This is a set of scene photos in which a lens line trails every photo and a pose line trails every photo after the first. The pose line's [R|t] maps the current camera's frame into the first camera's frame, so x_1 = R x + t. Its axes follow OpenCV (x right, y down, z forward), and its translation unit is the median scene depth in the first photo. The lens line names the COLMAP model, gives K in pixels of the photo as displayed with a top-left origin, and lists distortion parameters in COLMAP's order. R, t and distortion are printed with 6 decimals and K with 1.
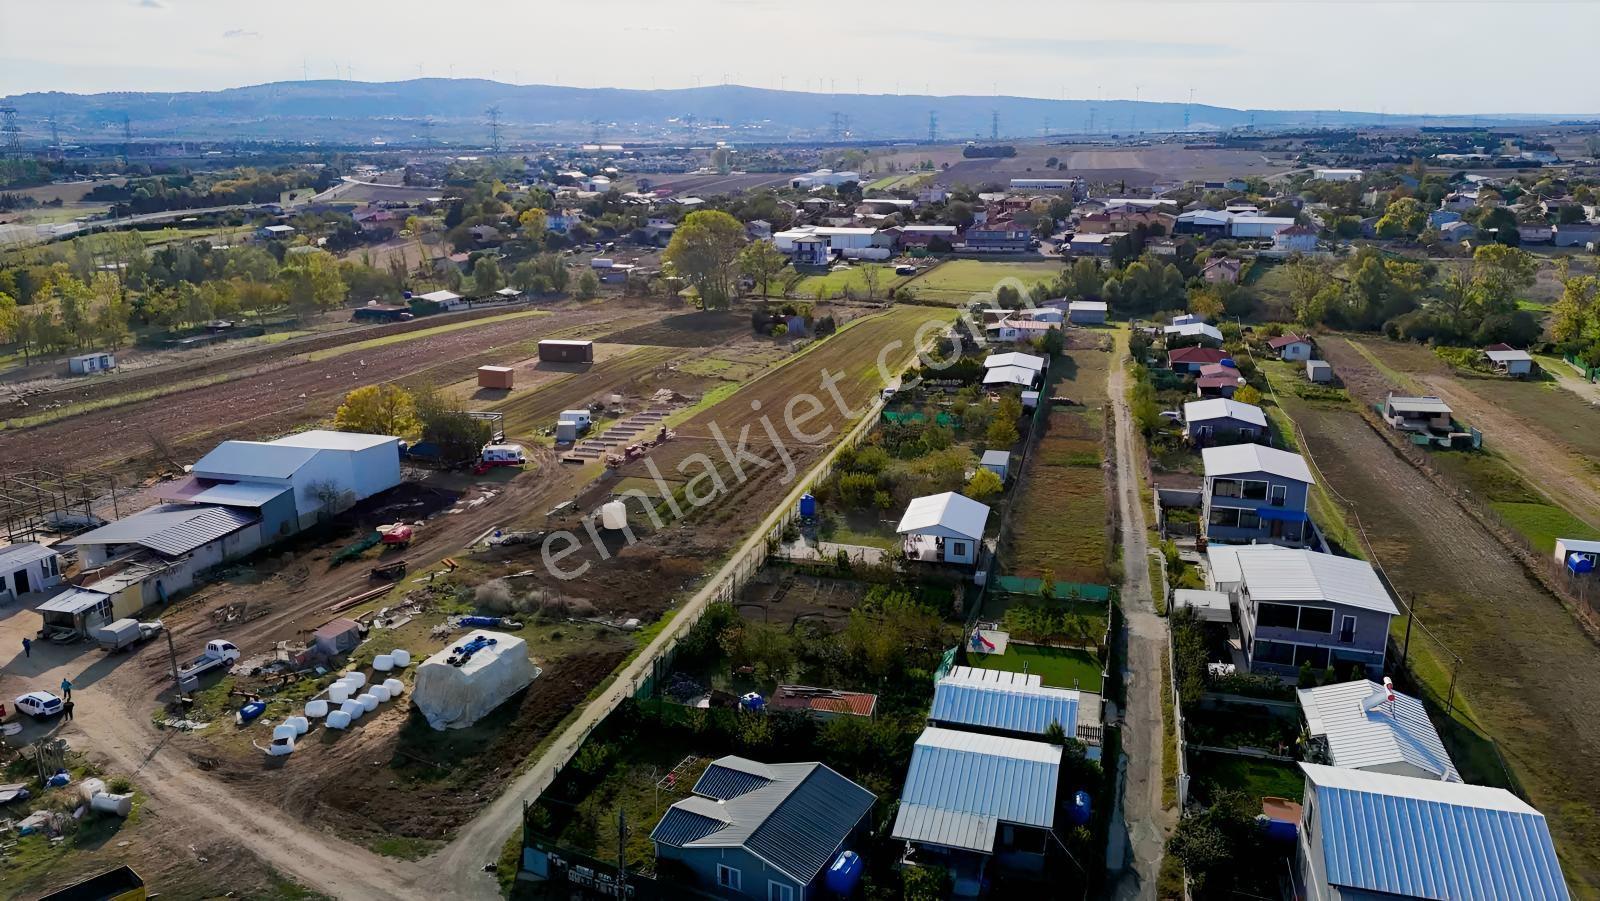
lens RADIAL K [[1167.2, 0, 798.2], [0, 1167.2, 444.4], [0, 0, 1]] dist [0.079760, -0.085334]
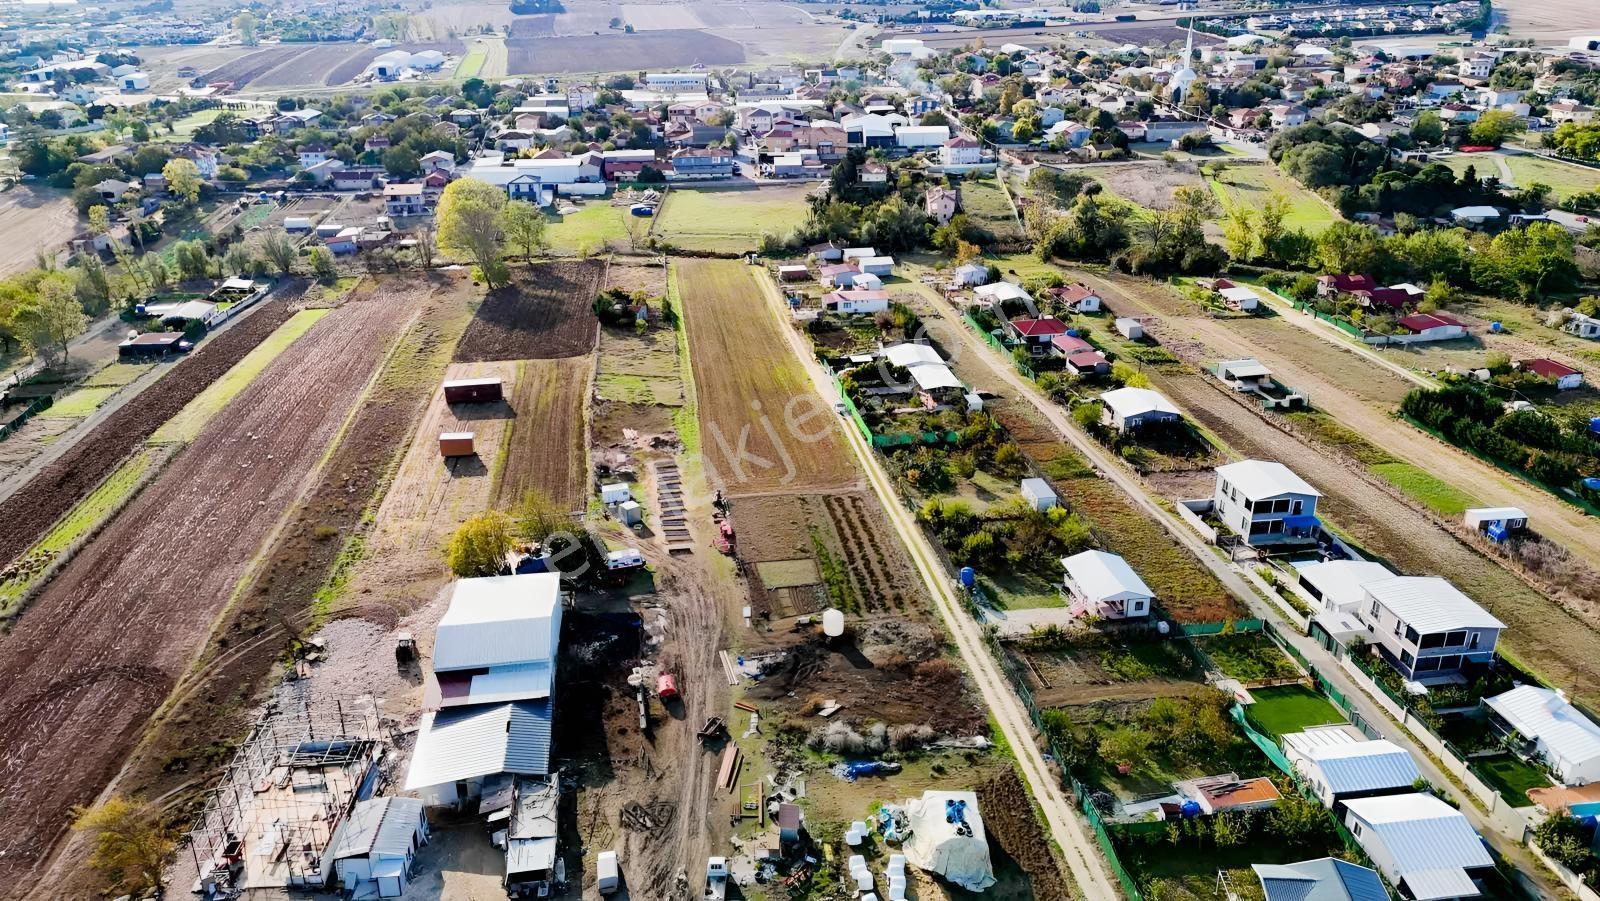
lens RADIAL K [[1167.2, 0, 798.2], [0, 1167.2, 444.4], [0, 0, 1]] dist [0.079760, -0.085334]
pose [[0.917926, -0.159299, 0.363368, -0.286077], [0.109222, 0.981928, 0.154560, -0.143784], [-0.381422, -0.102186, 0.918735, -0.004001]]
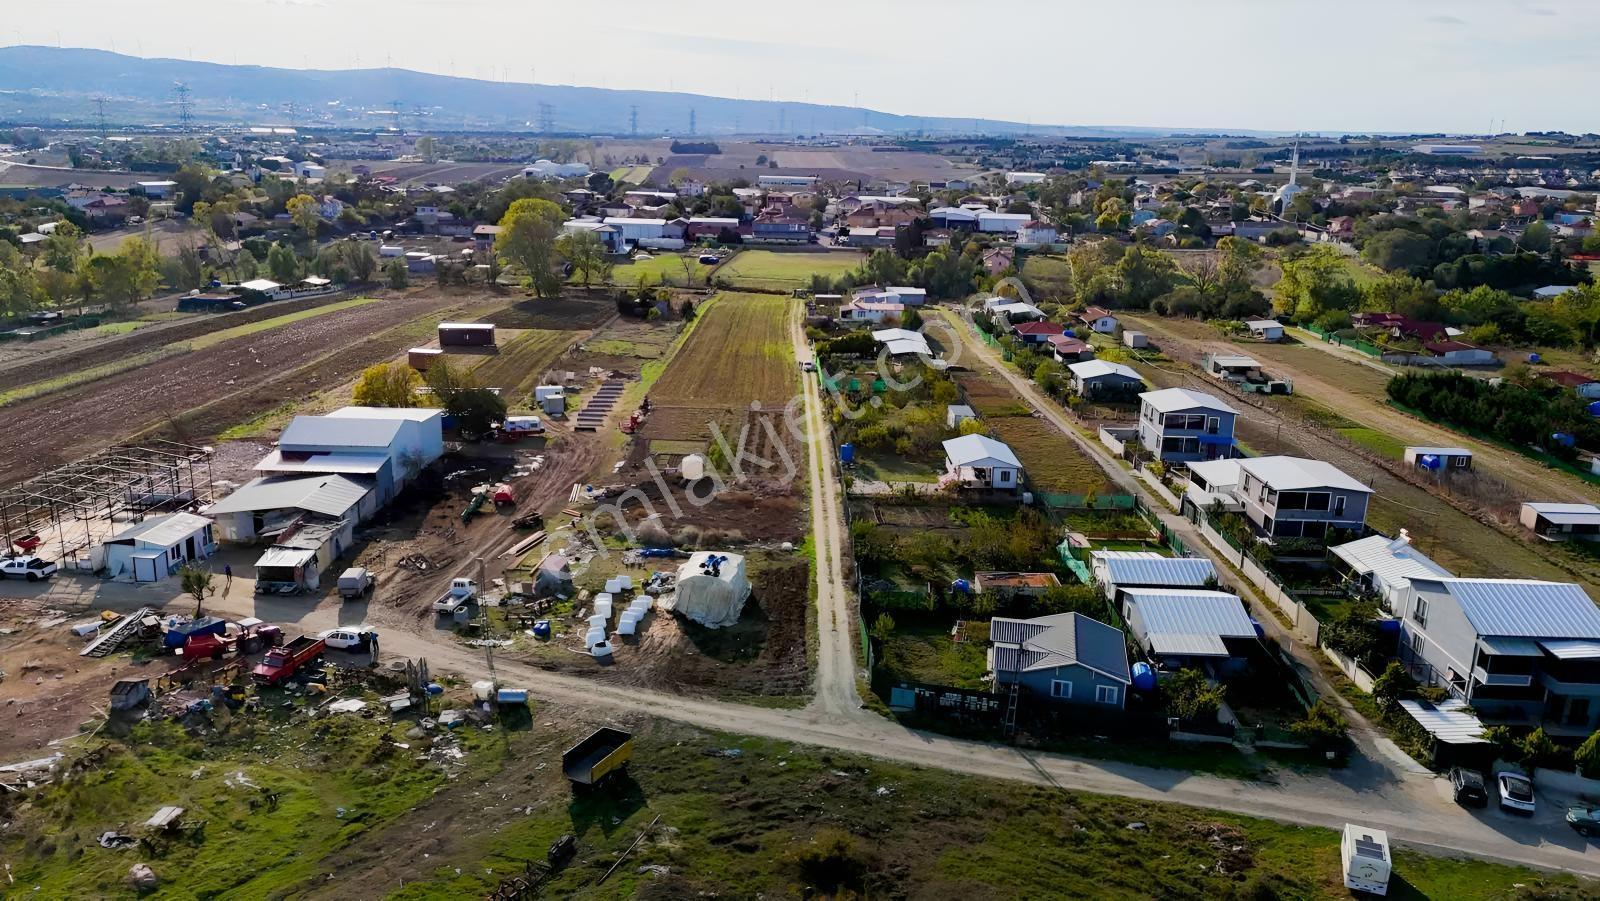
lens RADIAL K [[1167.2, 0, 798.2], [0, 1167.2, 444.4], [0, 0, 1]] dist [0.079760, -0.085334]
pose [[0.964196, -0.042777, 0.261717, -0.176164], [0.041659, 0.999084, 0.009823, 0.015870], [-0.261897, 0.001432, 0.965095, -0.056114]]
